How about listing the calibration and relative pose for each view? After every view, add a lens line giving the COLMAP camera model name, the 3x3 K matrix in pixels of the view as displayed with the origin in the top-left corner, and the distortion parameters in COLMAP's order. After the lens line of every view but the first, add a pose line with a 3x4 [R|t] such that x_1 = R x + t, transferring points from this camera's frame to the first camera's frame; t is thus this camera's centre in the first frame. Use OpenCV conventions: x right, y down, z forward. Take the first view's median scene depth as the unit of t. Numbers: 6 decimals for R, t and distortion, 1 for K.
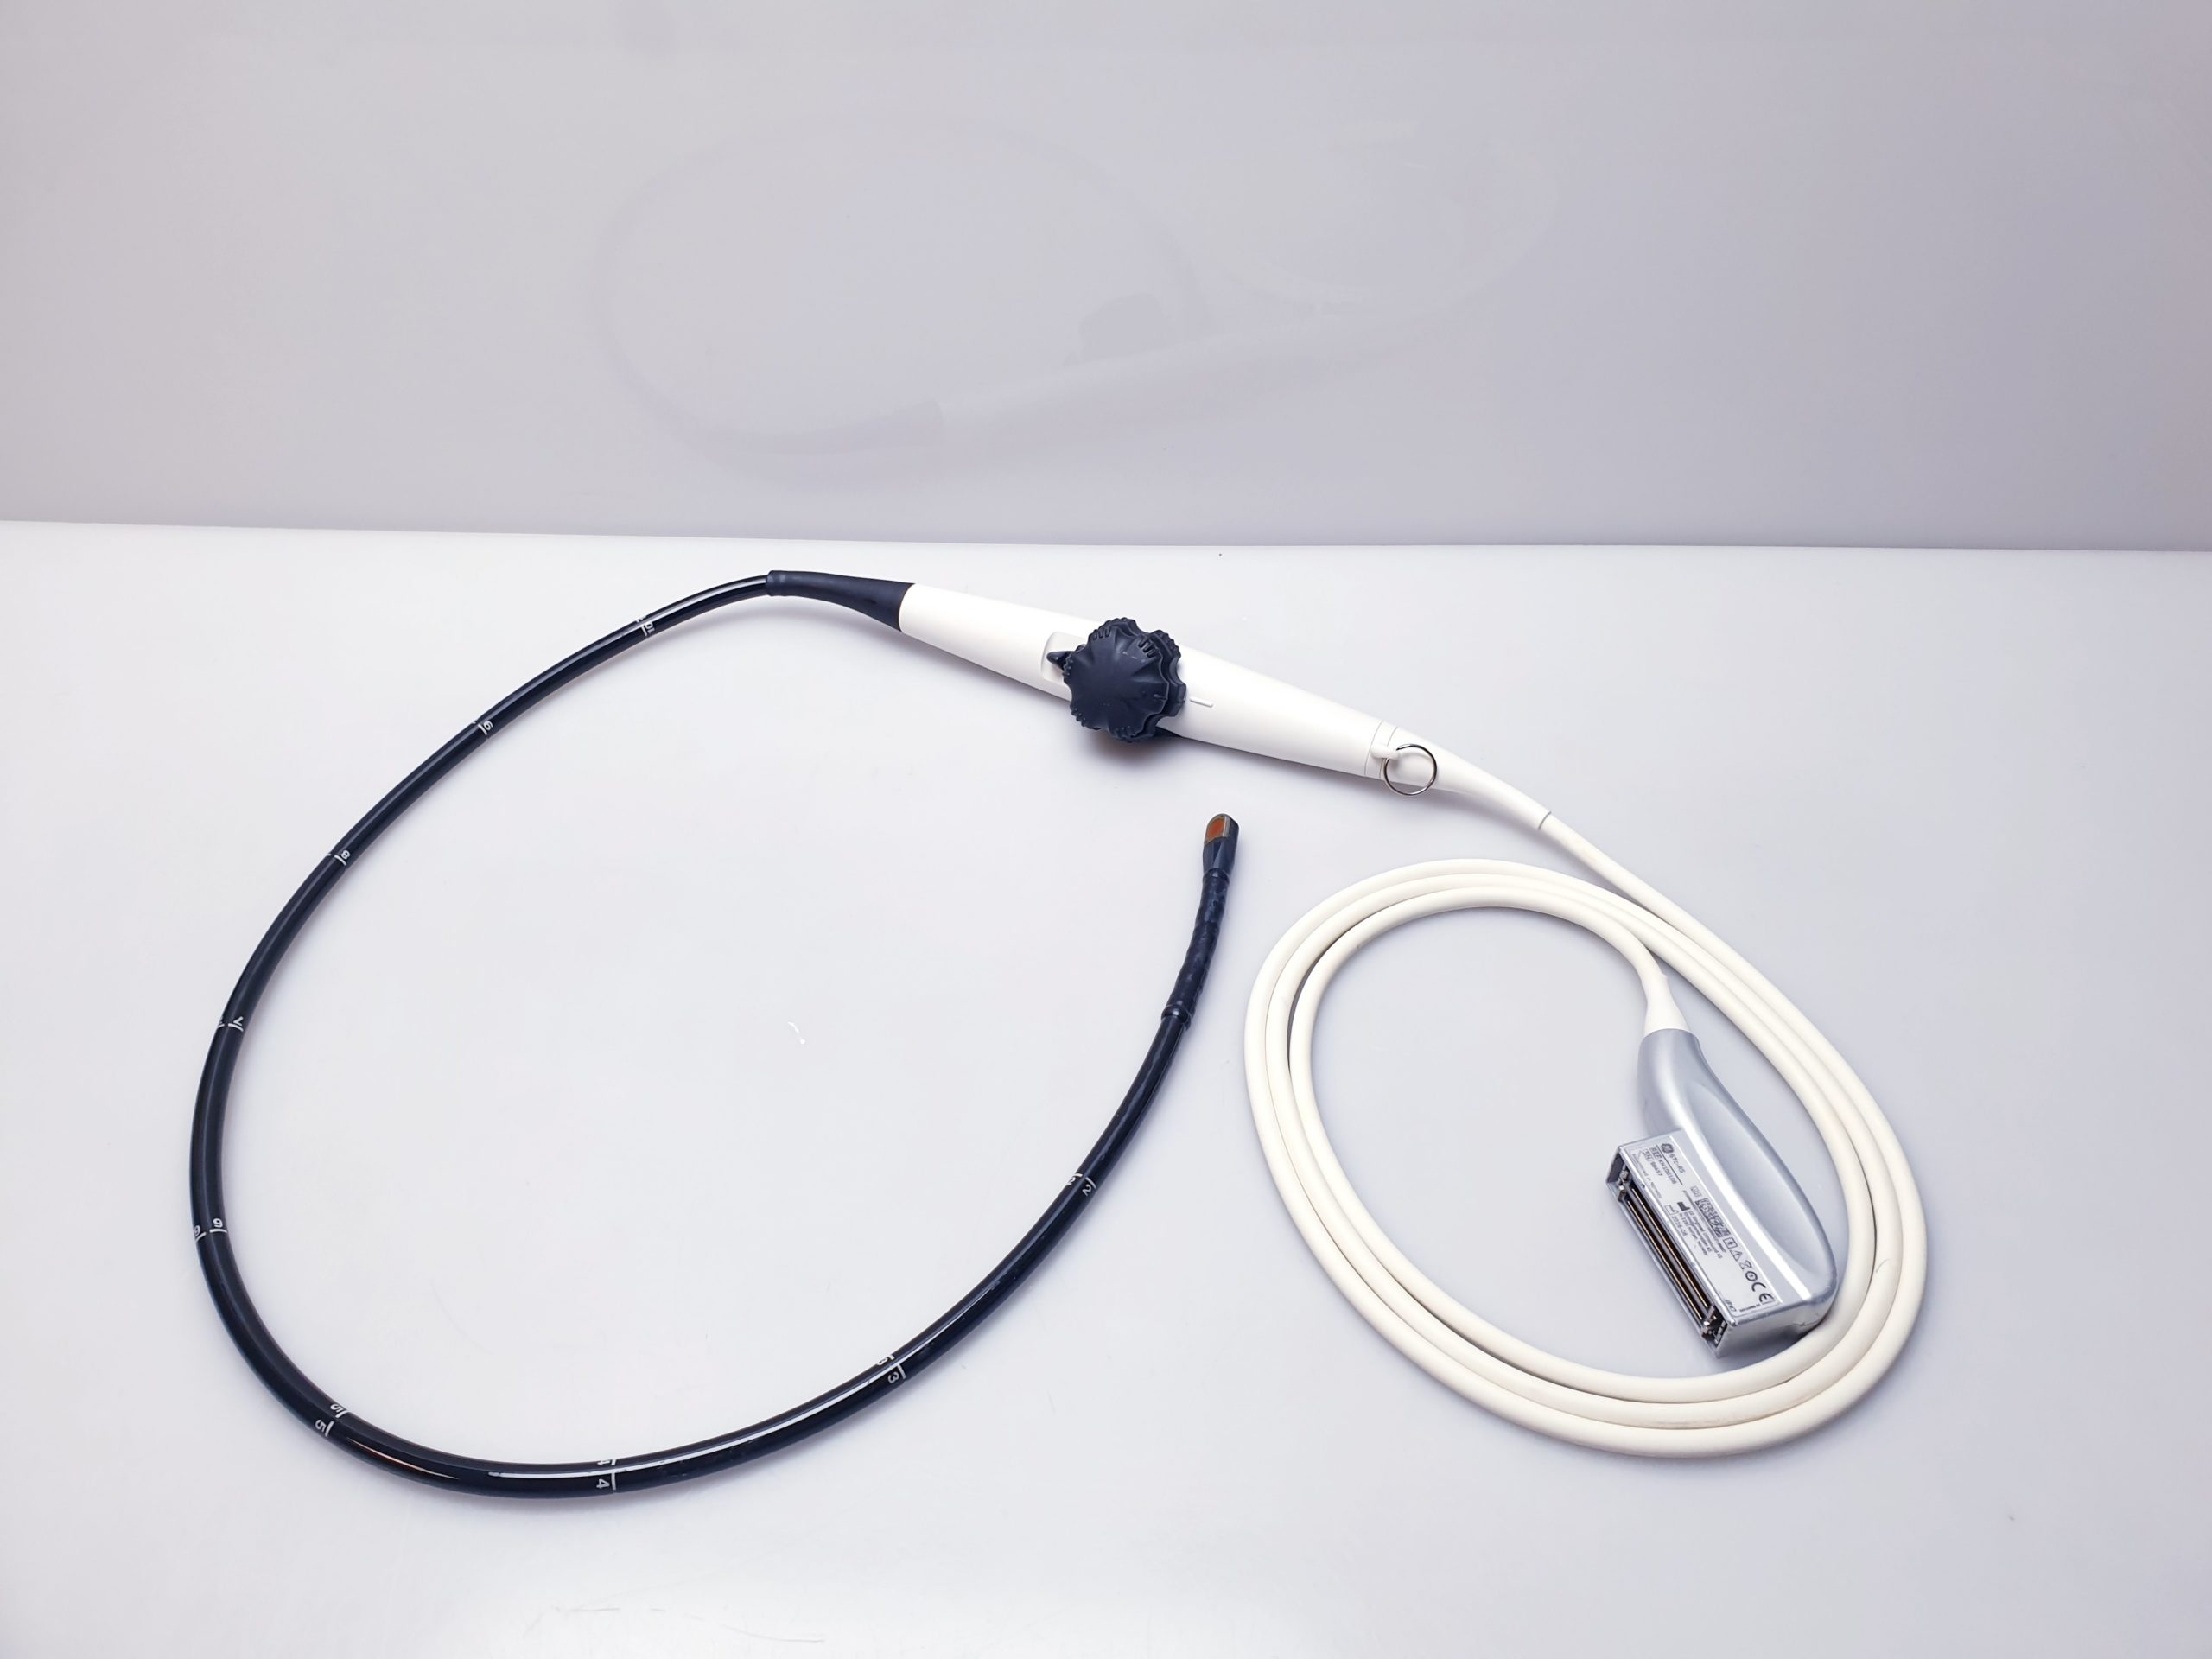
lens RADIAL K [[1732.1, 0, 1135.2], [0, 1732.1, 787.1], [0, 0, 1]] dist [0.015154, -0.047223]
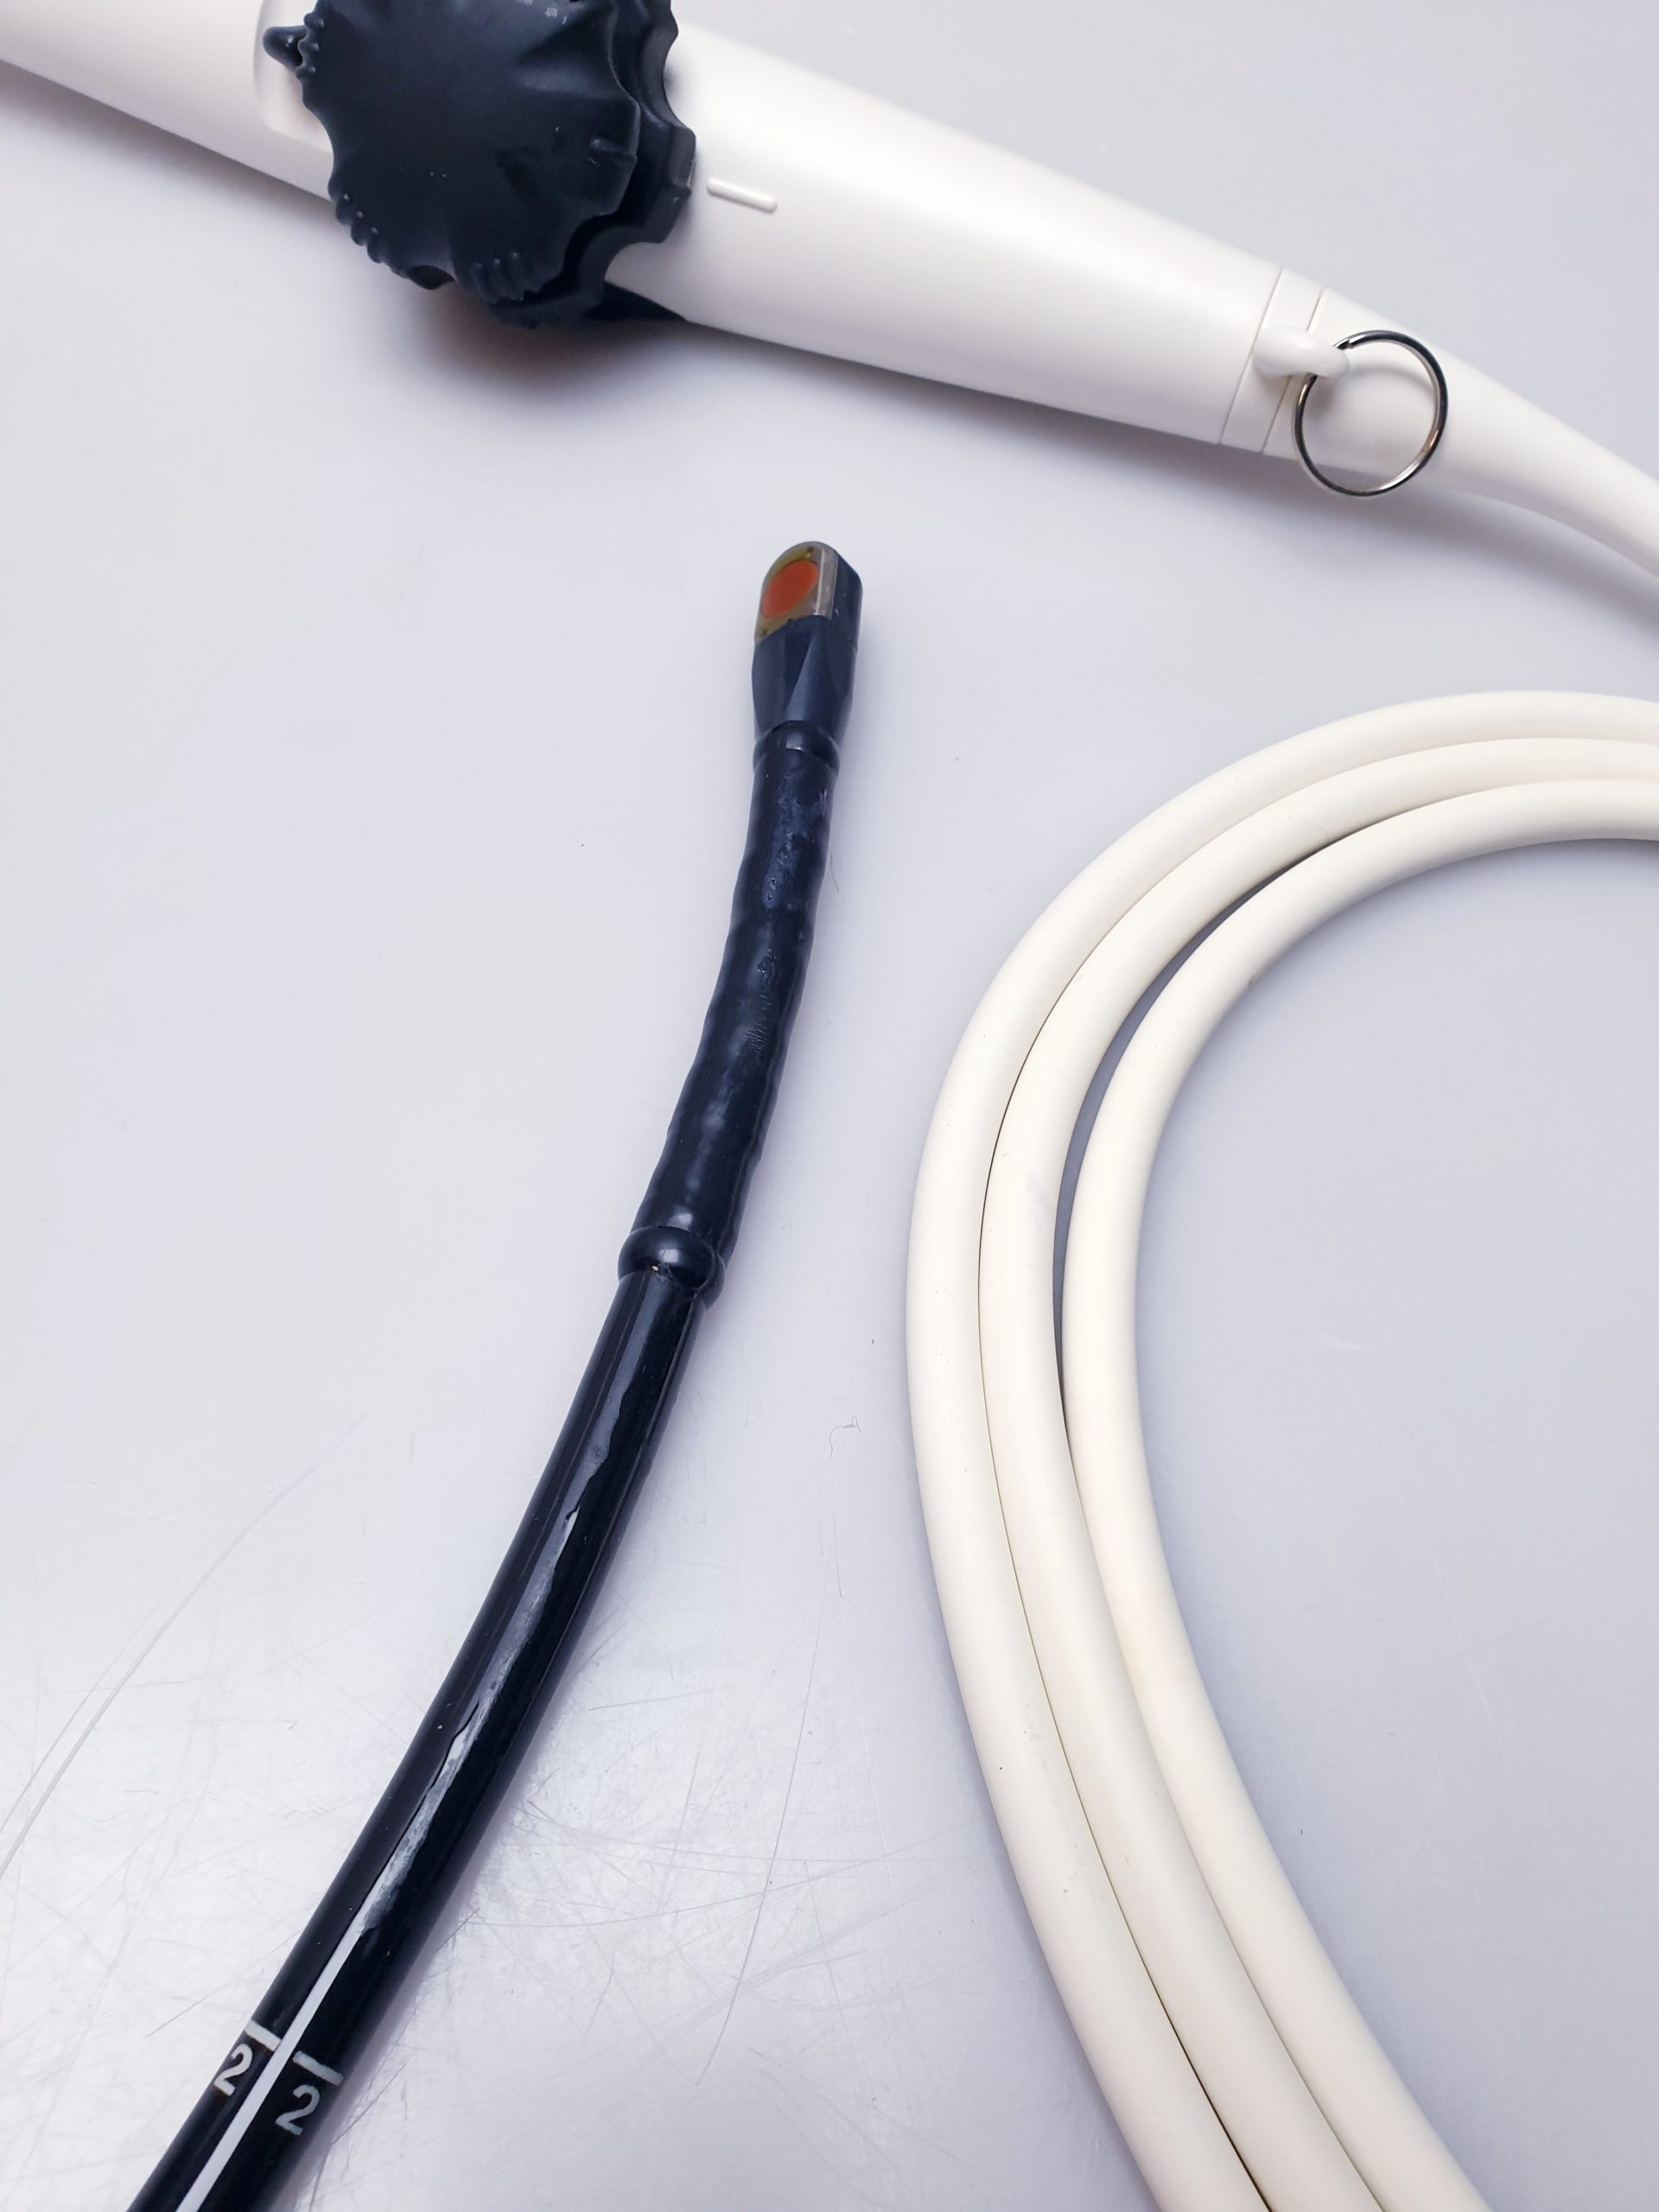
lens RADIAL K [[1732.1, 0, 837.4], [0, 1732.1, 1113.2], [0, 0, 1]] dist [0.015154, -0.047223]
pose [[0.994687, -0.019353, 0.101107, 0.023484], [-0.010904, 0.956837, 0.290421, 0.026437], [-0.102363, -0.289981, 0.951542, 0.756406]]
